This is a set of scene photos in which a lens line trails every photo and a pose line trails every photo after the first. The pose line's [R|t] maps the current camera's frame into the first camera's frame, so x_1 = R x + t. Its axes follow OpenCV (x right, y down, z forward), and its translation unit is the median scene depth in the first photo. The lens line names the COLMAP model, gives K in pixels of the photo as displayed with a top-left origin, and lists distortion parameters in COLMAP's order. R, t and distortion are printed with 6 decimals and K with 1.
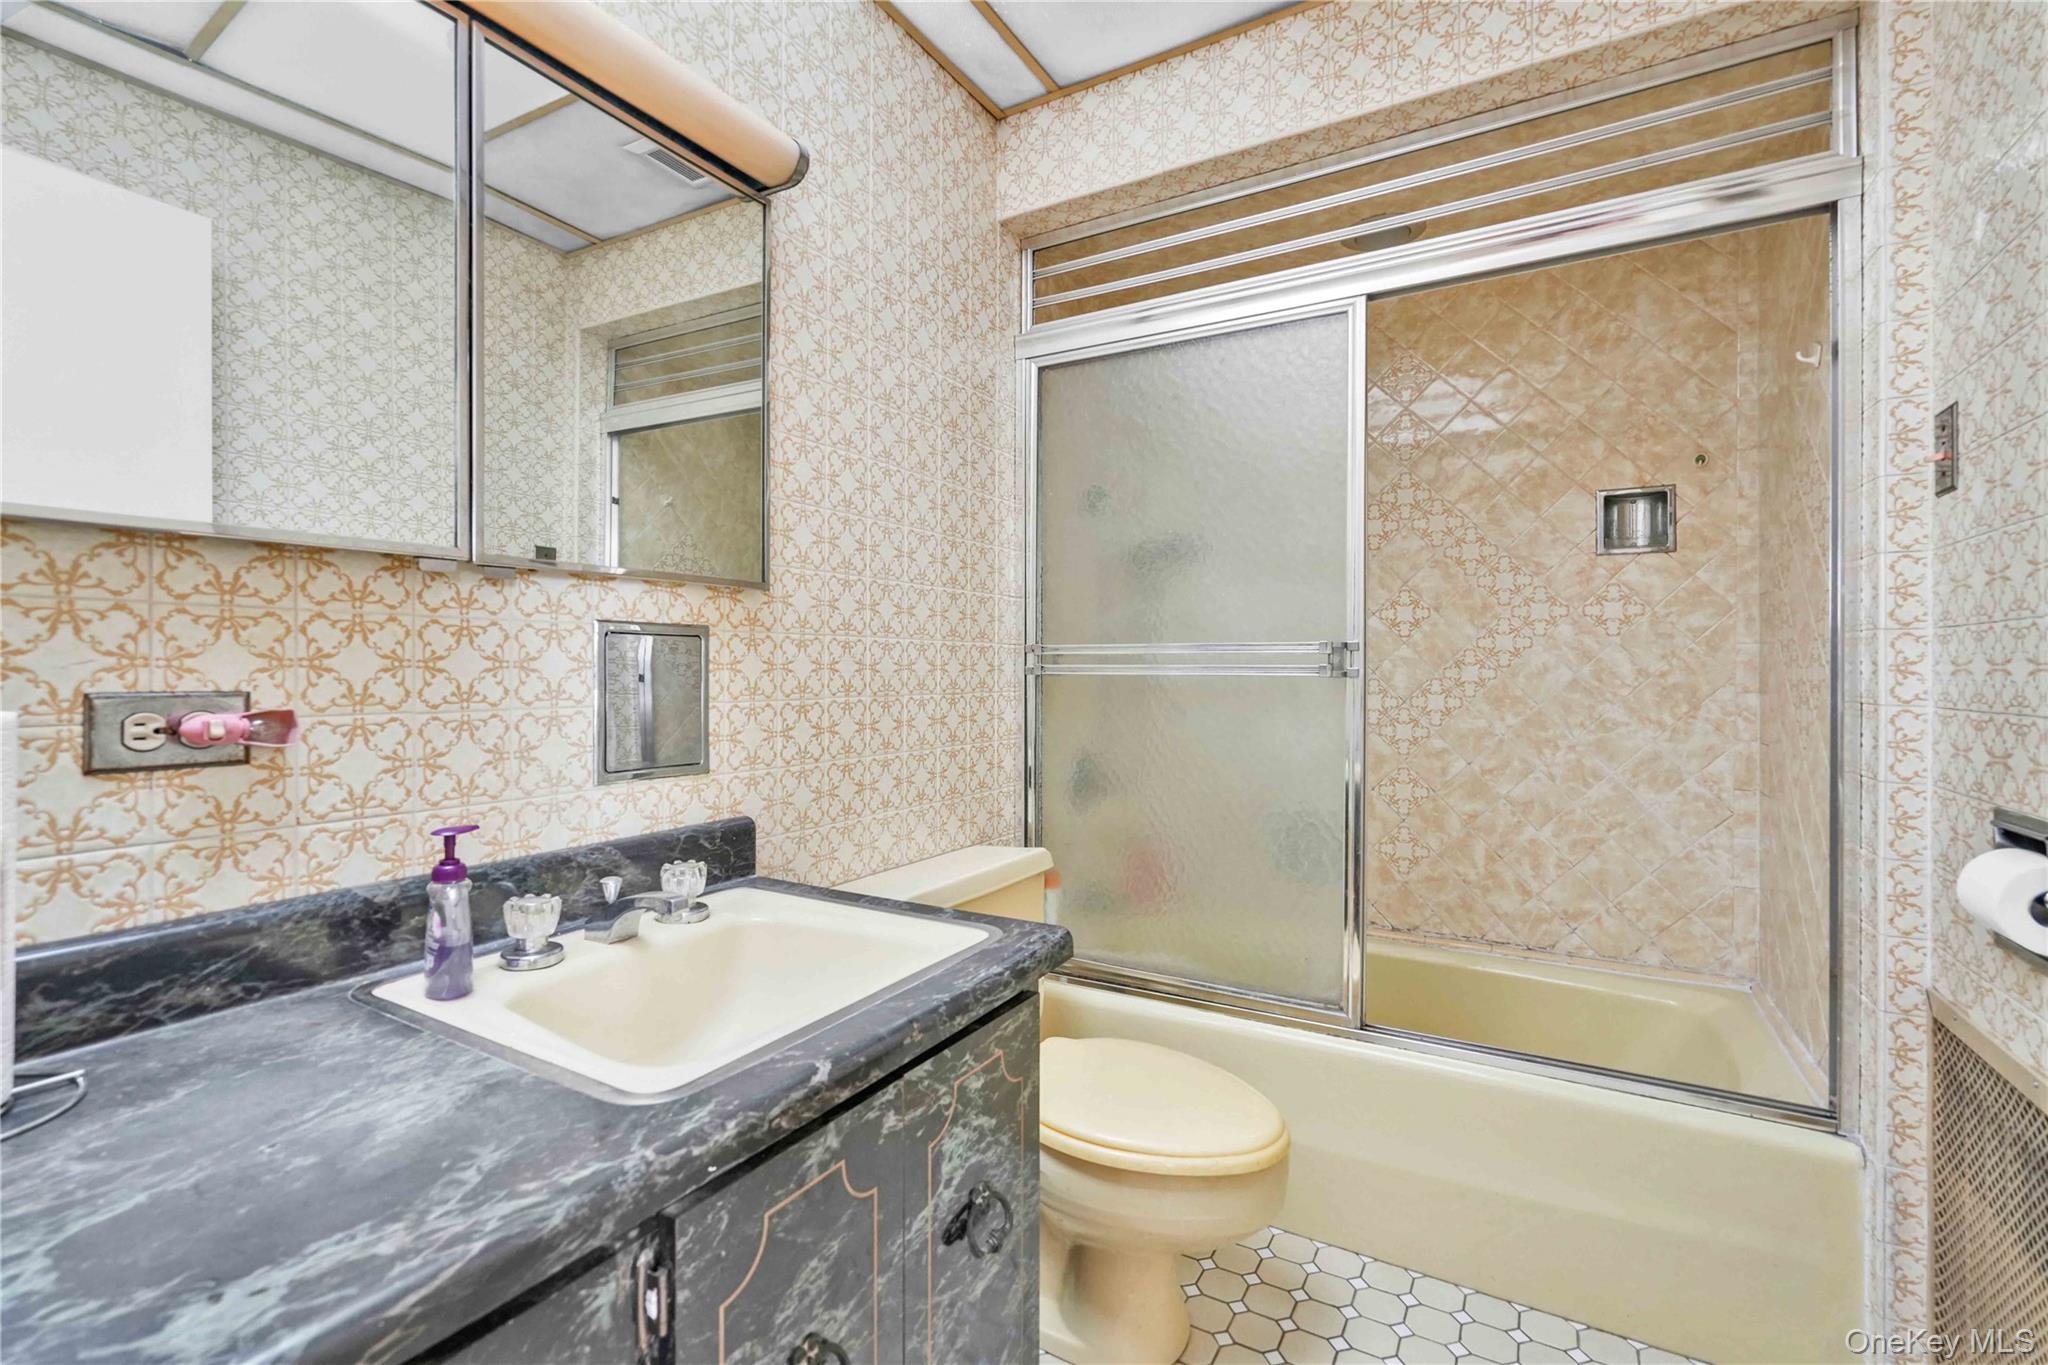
lens RADIAL K [[924.4, 0, 1022.3], [0, 924.4, 657.8], [0, 0, 1]] dist [-0.000525, 0.008617]
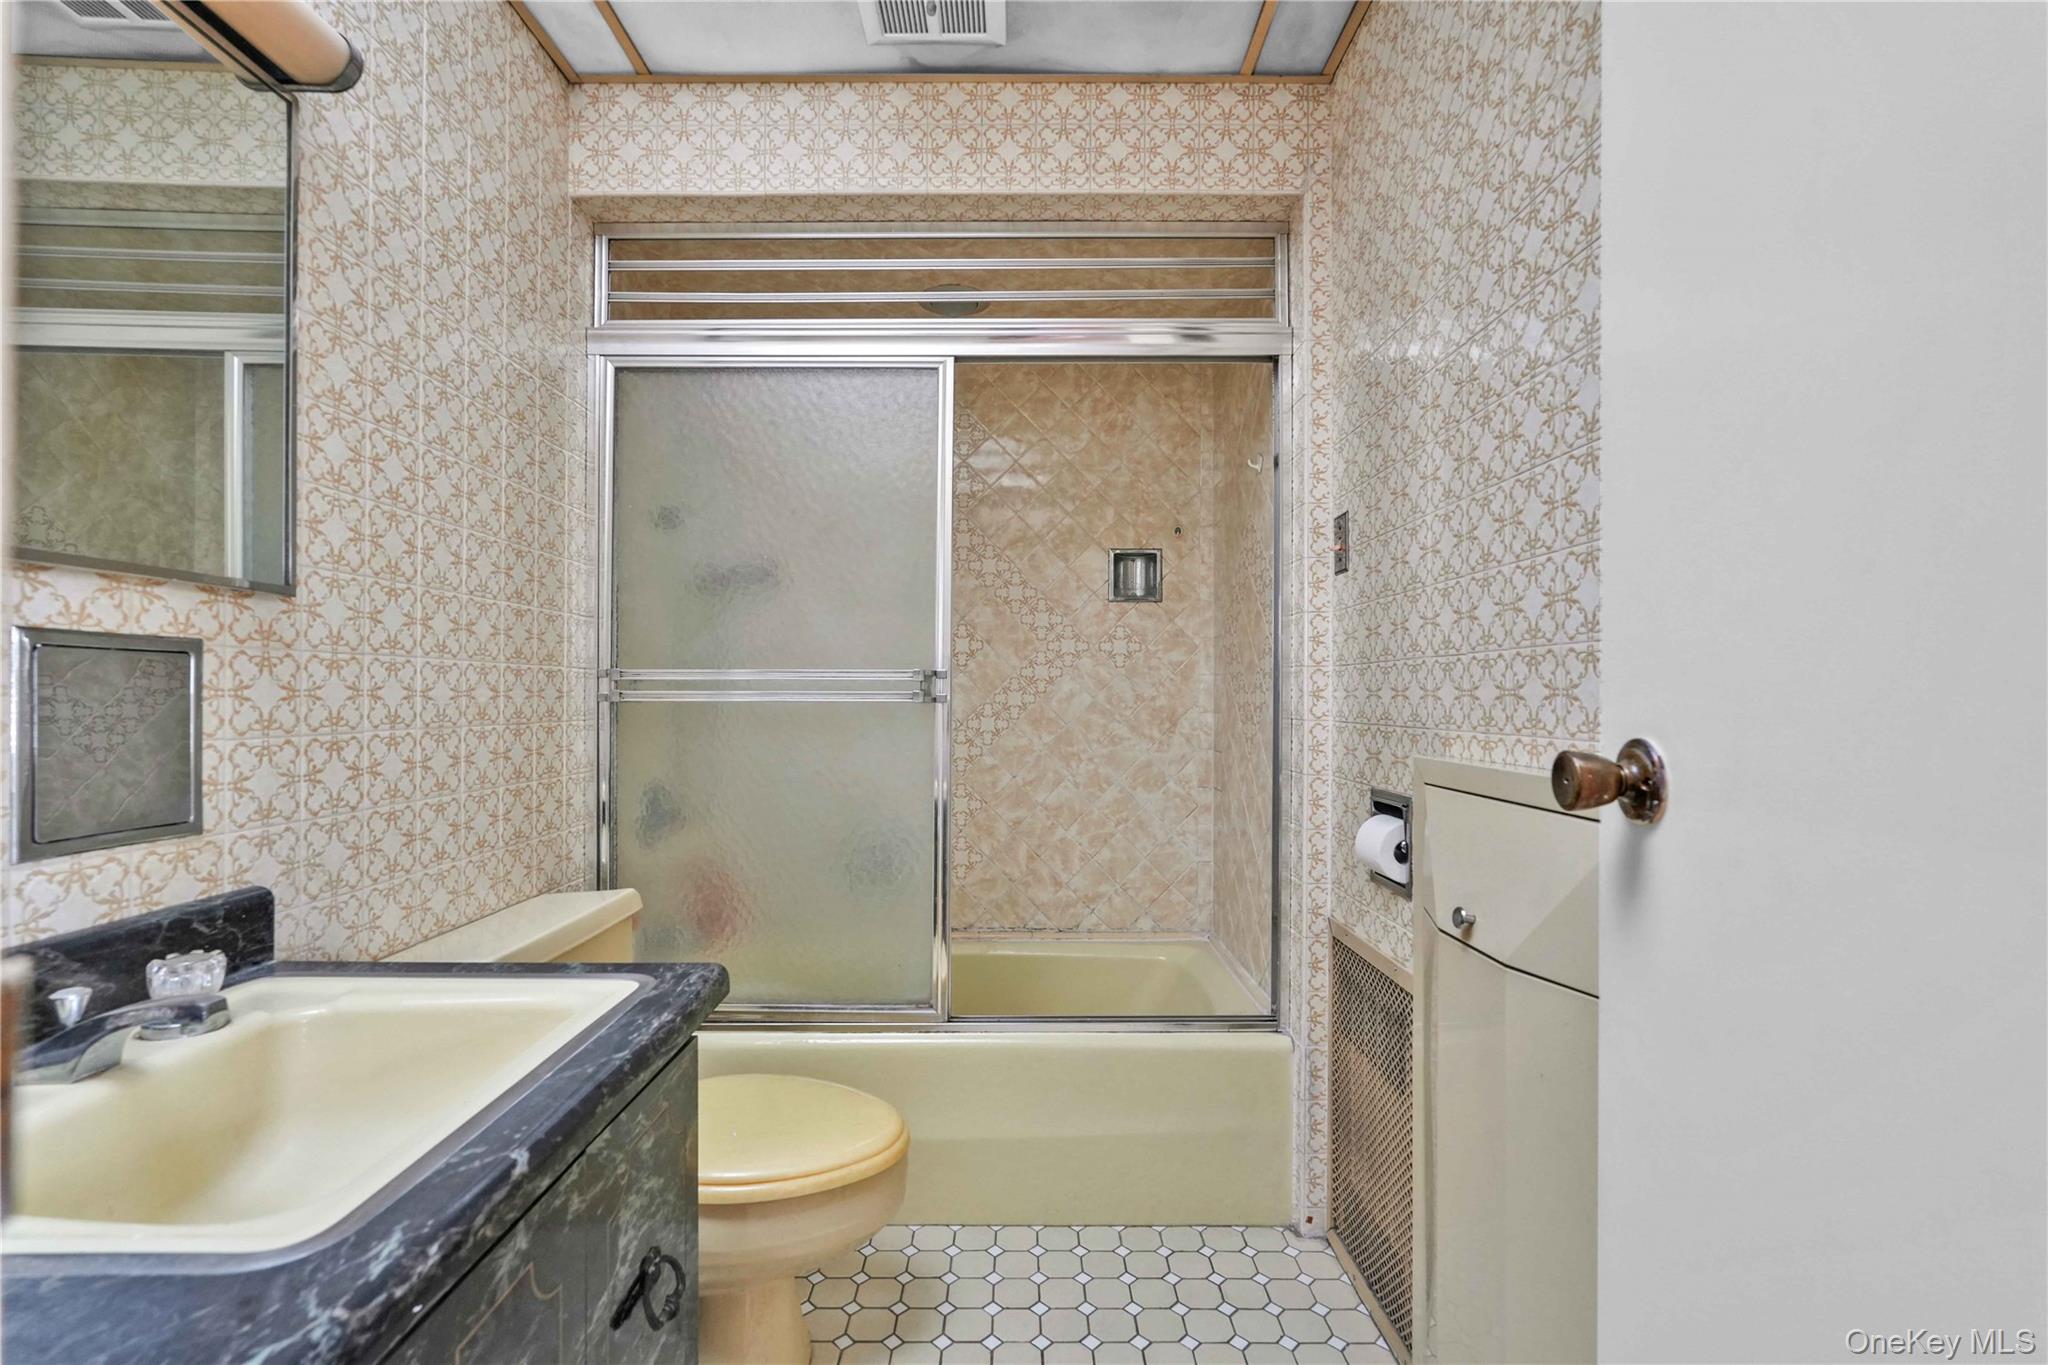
lens RADIAL K [[915.5, 0, 1024.0], [0, 915.5, 682.5], [0, 0, 1]] dist [-0.003842, 0.015175]
pose [[0.867354, 0.005474, 0.497661, -0.101686], [-0.005000, 0.999985, -0.002285, -0.000628], [-0.497666, -0.000506, 0.867369, 0.009217]]
